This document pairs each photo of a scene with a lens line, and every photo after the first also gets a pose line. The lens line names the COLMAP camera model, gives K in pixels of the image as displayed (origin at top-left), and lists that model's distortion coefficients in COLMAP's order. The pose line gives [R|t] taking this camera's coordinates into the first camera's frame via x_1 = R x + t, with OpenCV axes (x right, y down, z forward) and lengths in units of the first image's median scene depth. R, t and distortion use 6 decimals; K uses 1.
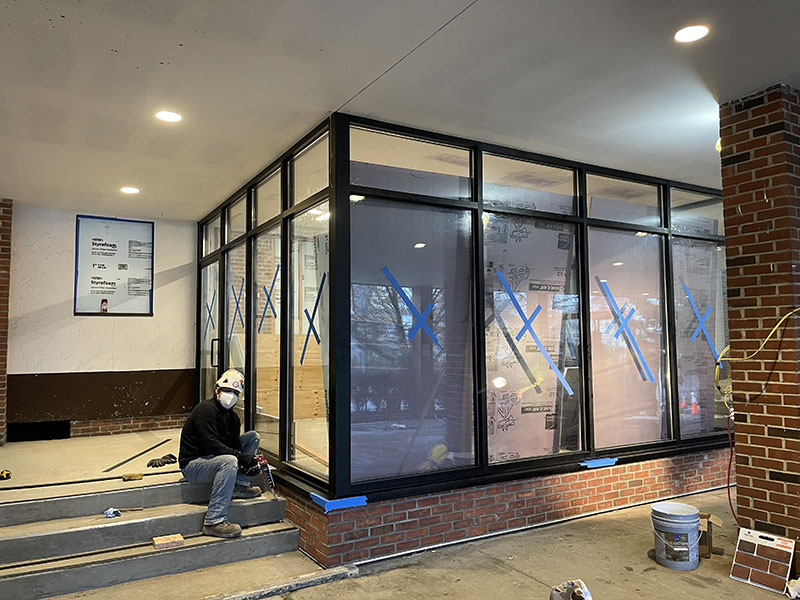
lens RADIAL K [[613.7, 0, 400.0], [0, 613.7, 300.0], [0, 0, 1]] dist [0.029453, -0.000567]
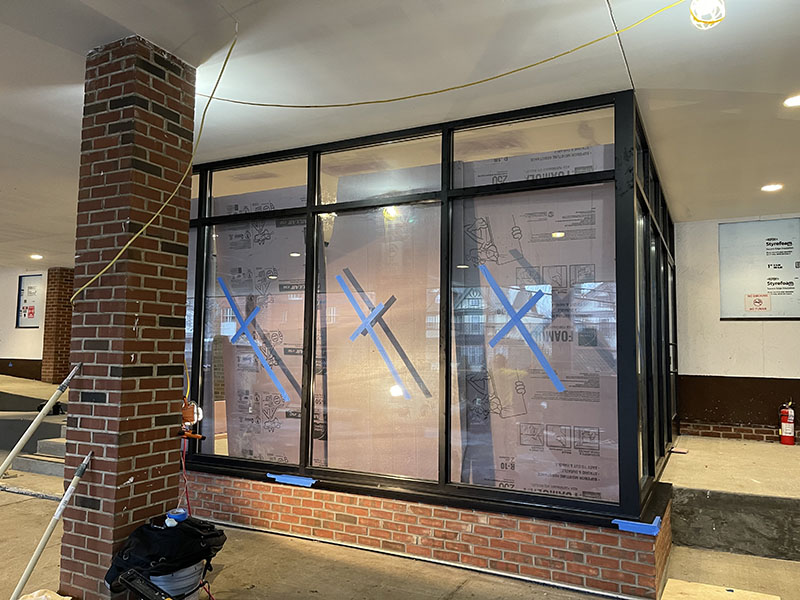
lens RADIAL K [[591.3, 0, 404.0], [0, 591.3, 303.3], [0, 0, 1]] dist [0.071147, -0.084353]
pose [[0.529632, -0.052133, -0.846624, 1.241951], [0.048286, 0.998344, -0.031269, 0.046650], [0.846852, -0.024319, 0.531272, 0.735953]]
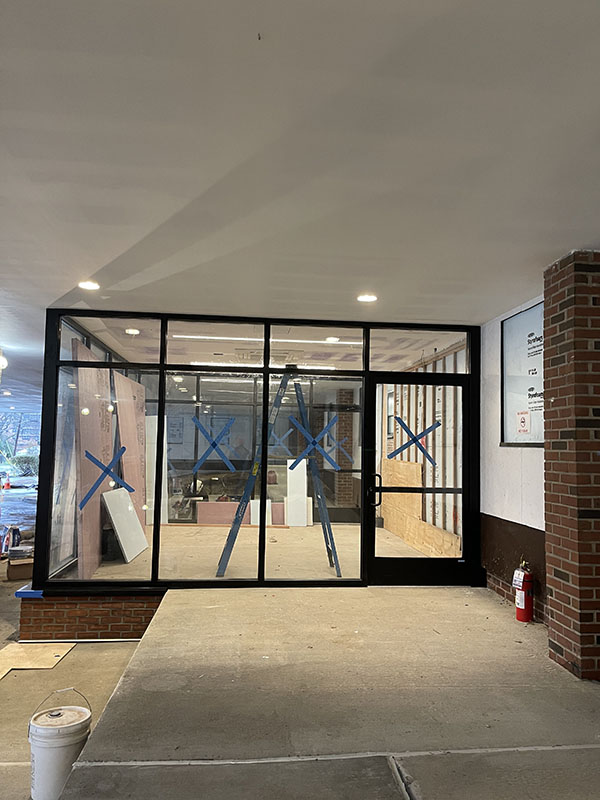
lens RADIAL K [[591.3, 0, 300.0], [0, 591.3, 400.0], [0, 0, 1]] dist [0.071147, -0.084353]
pose [[-0.424733, -0.059843, -0.903339, 1.605011], [0.062812, 0.993460, -0.095346, 0.078561], [0.903137, -0.097237, -0.418197, 2.319989]]
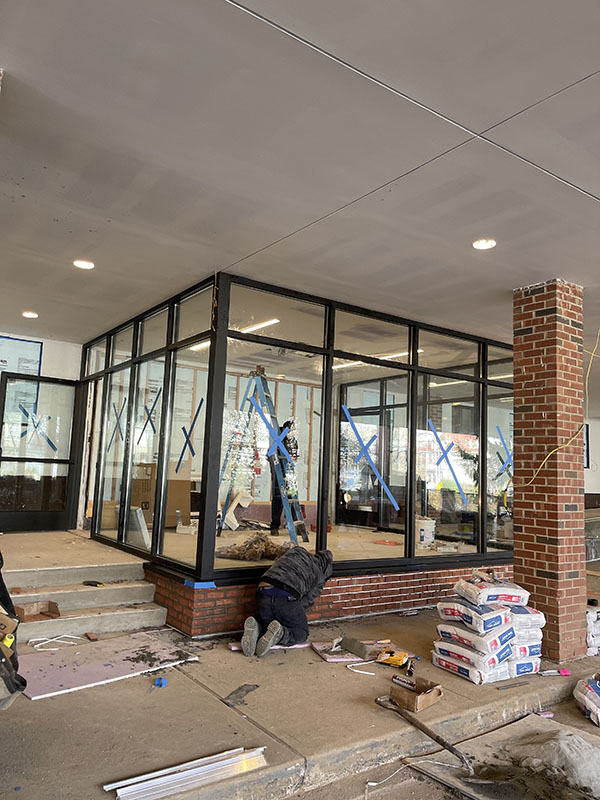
lens RADIAL K [[591.3, 0, 300.0], [0, 591.3, 400.0], [0, 0, 1]] dist [0.071147, -0.084353]
pose [[0.995700, 0.059985, 0.070599, -0.010557], [-0.056726, 0.997269, -0.047284, 0.004065], [-0.073243, 0.043075, 0.996383, -0.181028]]
